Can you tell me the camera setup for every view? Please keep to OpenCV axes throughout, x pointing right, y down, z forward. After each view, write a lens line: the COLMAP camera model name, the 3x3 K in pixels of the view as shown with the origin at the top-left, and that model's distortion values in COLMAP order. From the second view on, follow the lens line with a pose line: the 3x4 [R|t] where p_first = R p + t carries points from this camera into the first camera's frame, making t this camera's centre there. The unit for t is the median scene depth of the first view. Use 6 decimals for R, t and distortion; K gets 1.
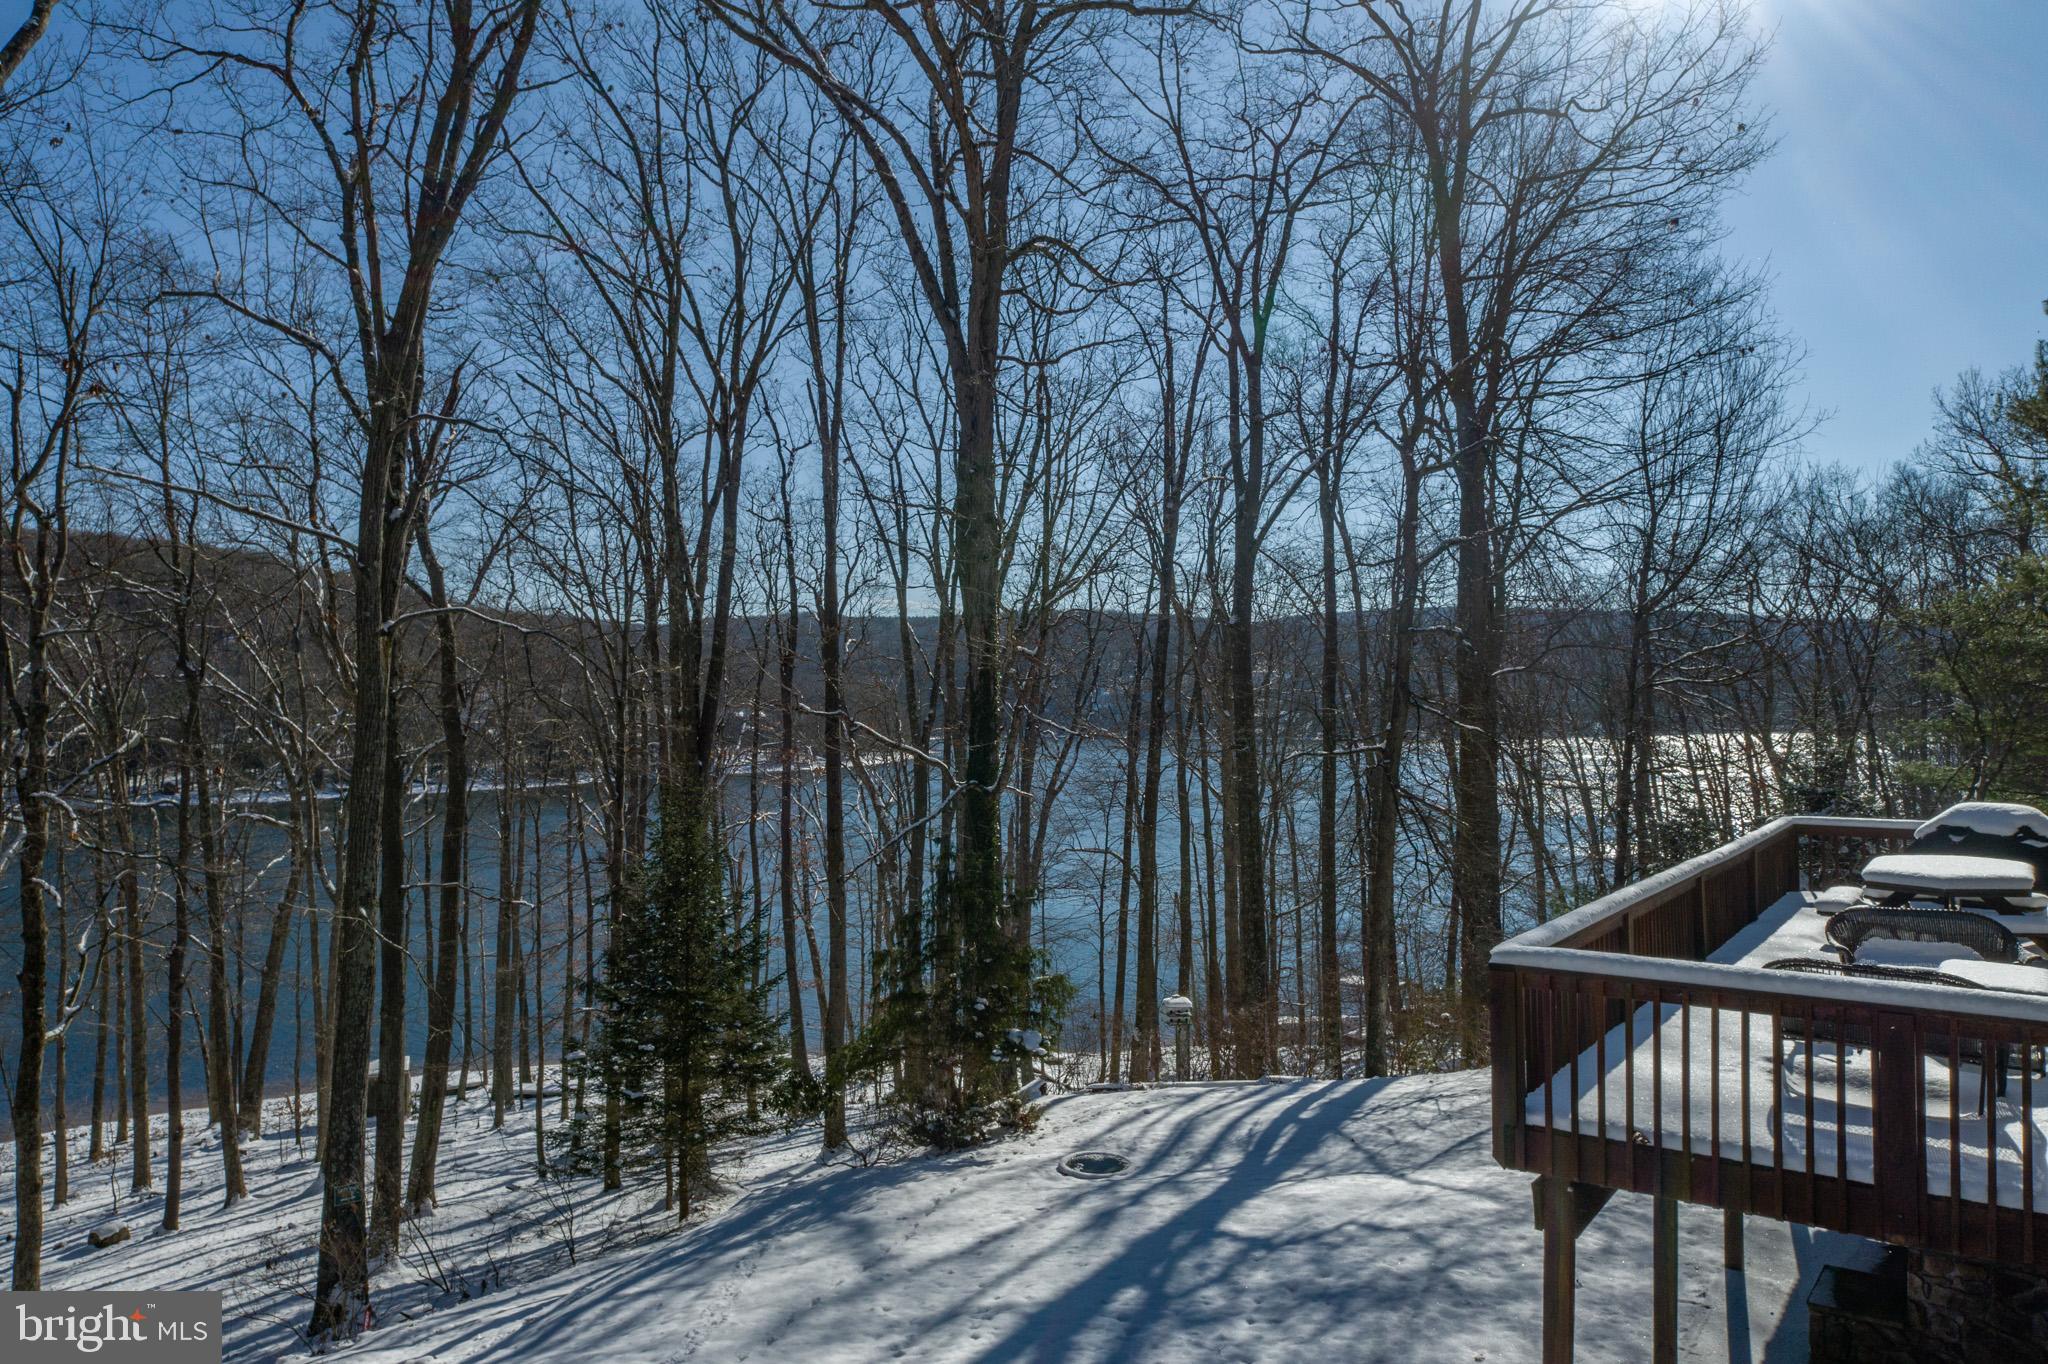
lens RADIAL K [[1392.6, 0, 1027.2], [0, 1392.6, 683.3], [0, 0, 1]] dist [0.002733, 0.007493]
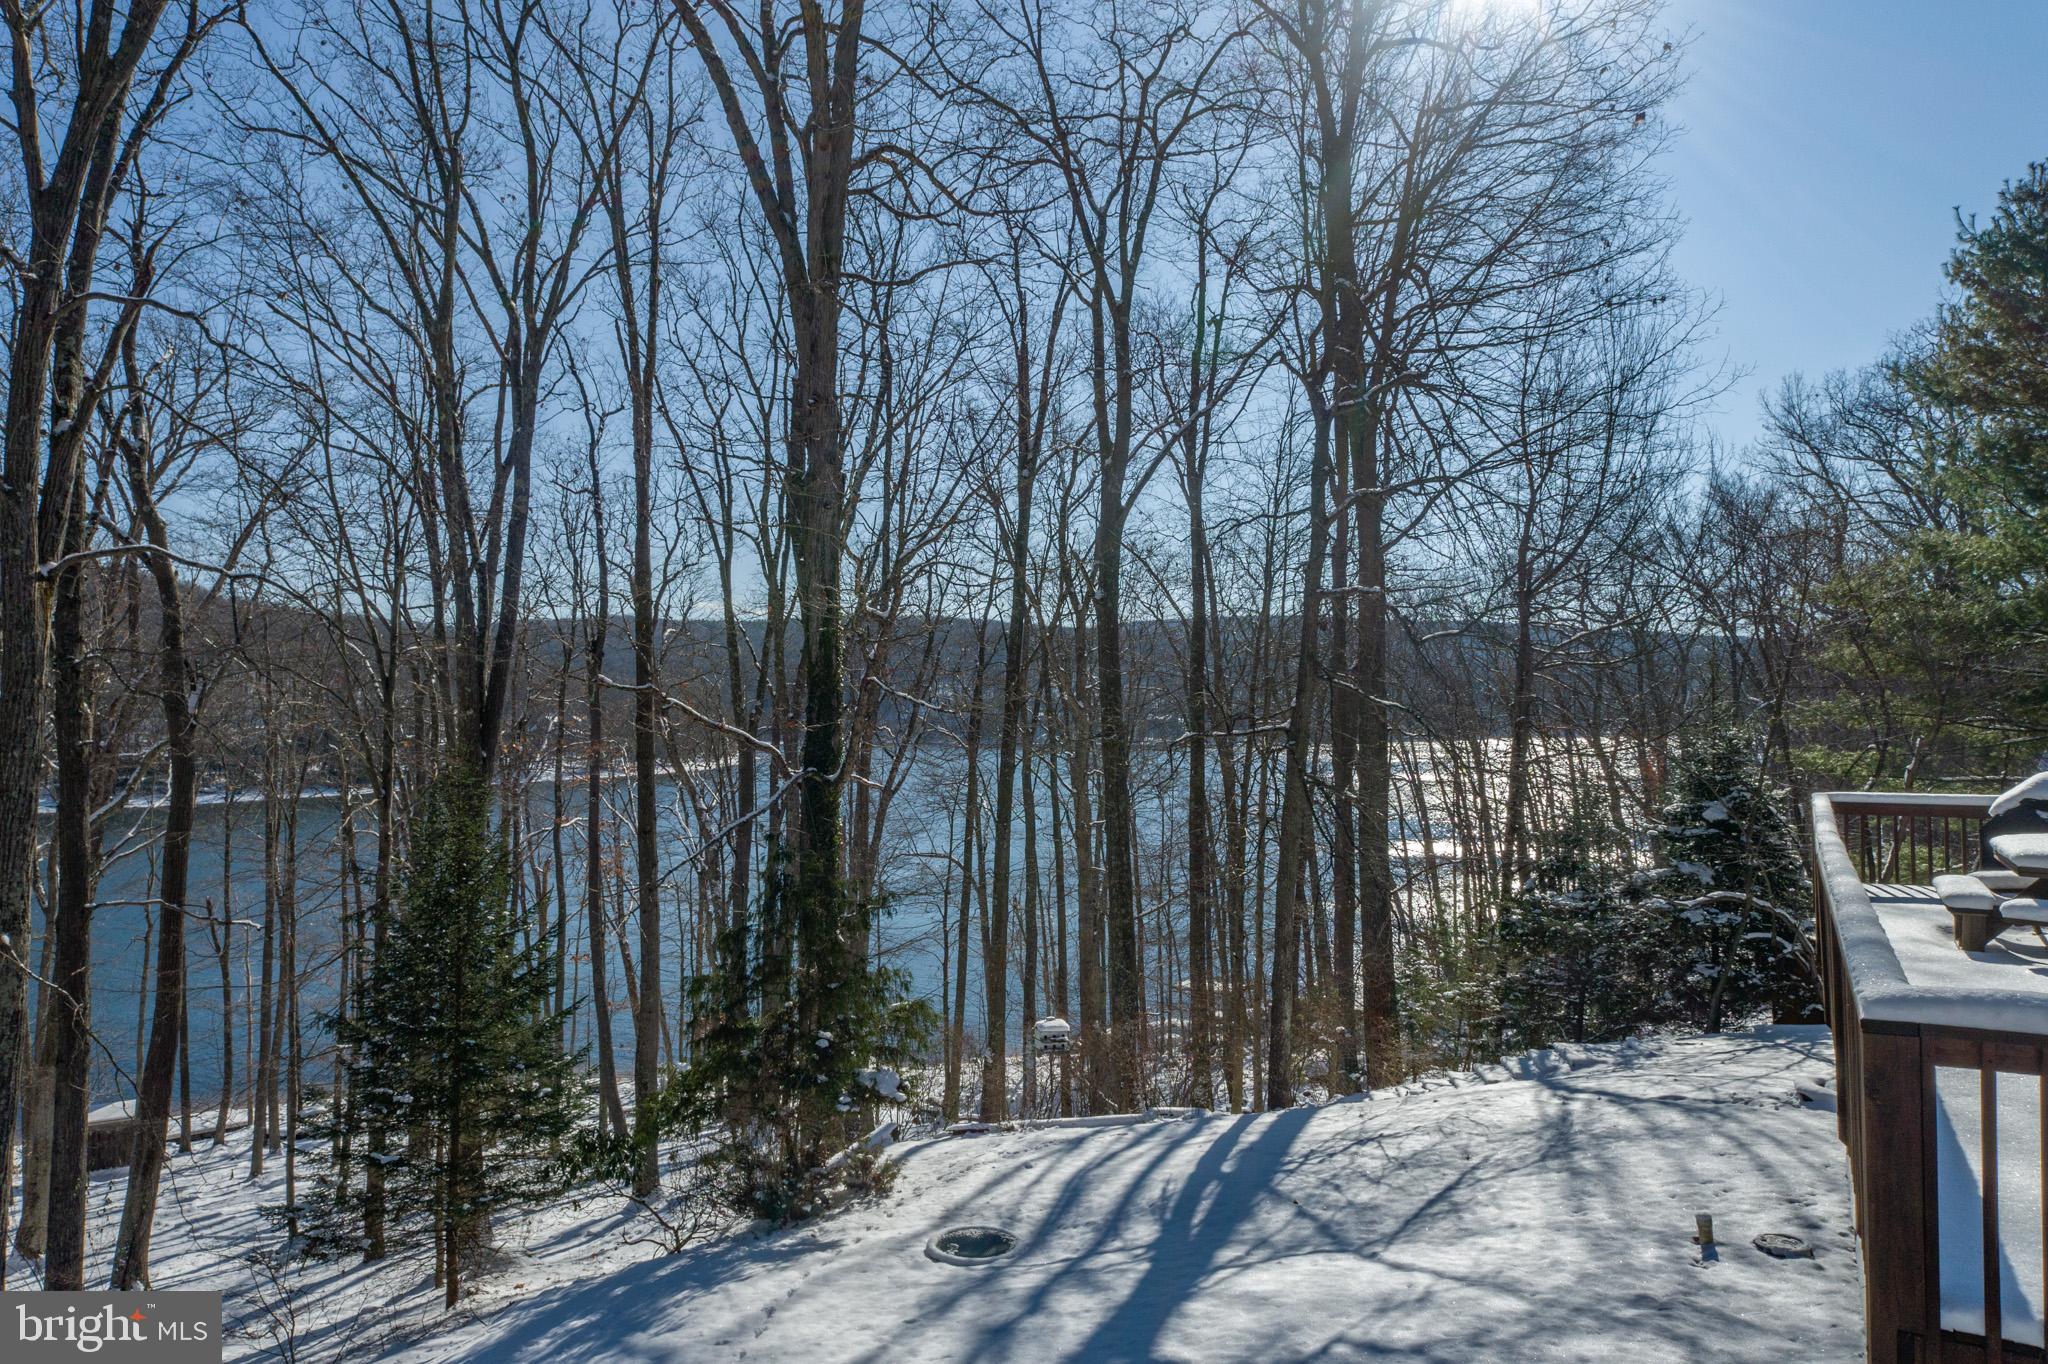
lens RADIAL K [[1392.6, 0, 1027.2], [0, 1392.6, 683.3], [0, 0, 1]] dist [0.002733, 0.007493]
pose [[0.992335, 0.003300, 0.123534, -0.009219], [-0.002732, 0.999985, -0.004768, 0.015330], [-0.123547, 0.004394, 0.992329, 0.102261]]
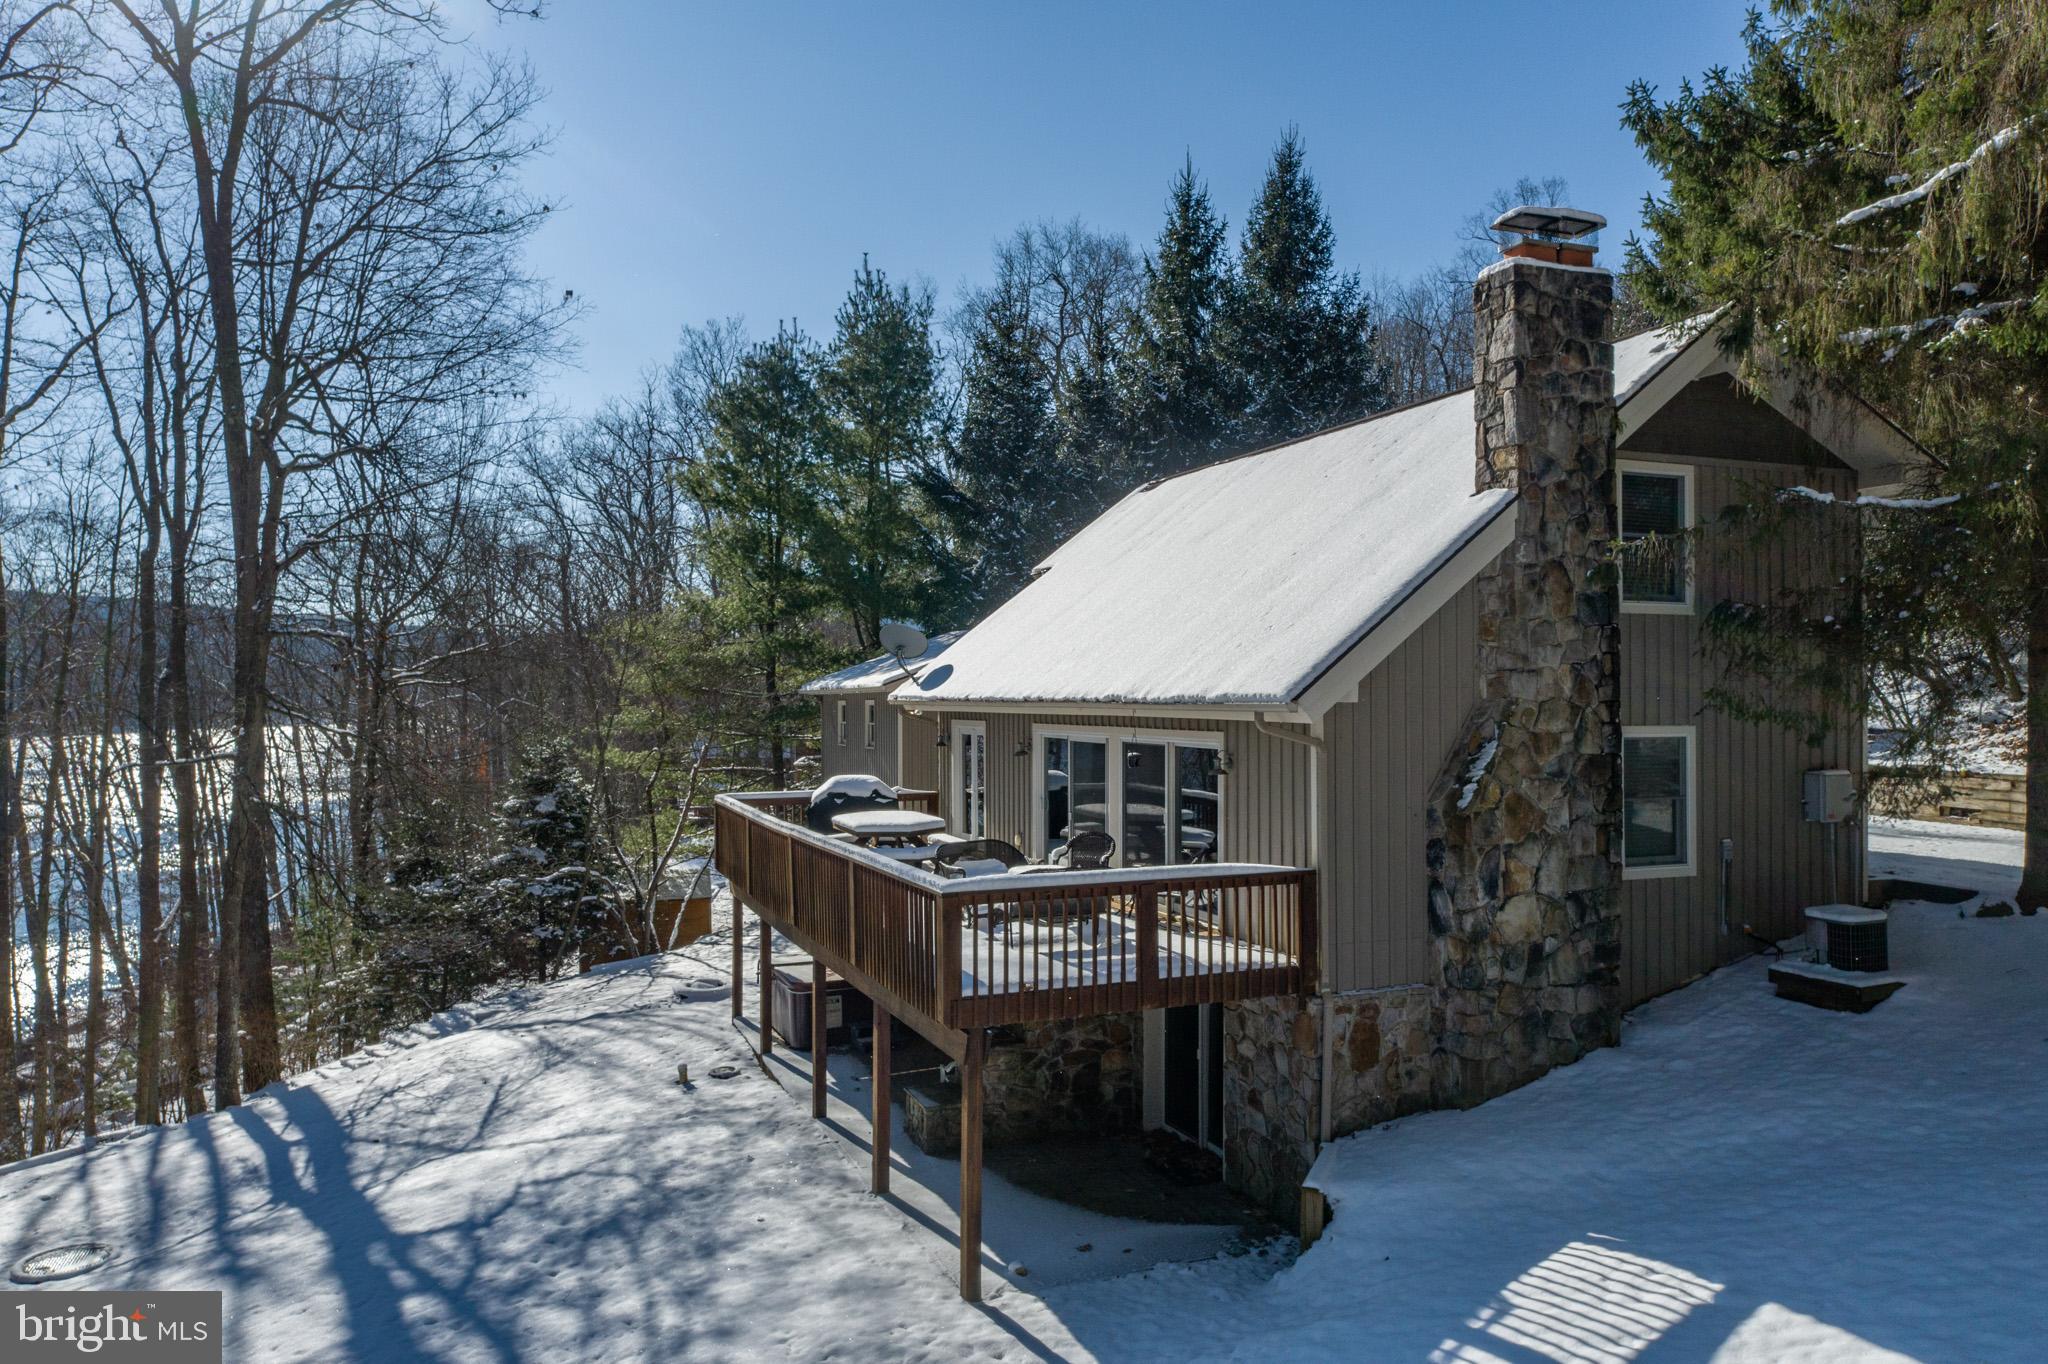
lens RADIAL K [[1392.6, 0, 1027.2], [0, 1392.6, 683.3], [0, 0, 1]] dist [0.002733, 0.007493]
pose [[0.532454, 0.004762, 0.846445, -0.172022], [-0.008373, 0.999965, -0.000358, -0.004421], [-0.846417, -0.006896, 0.532475, 0.027774]]
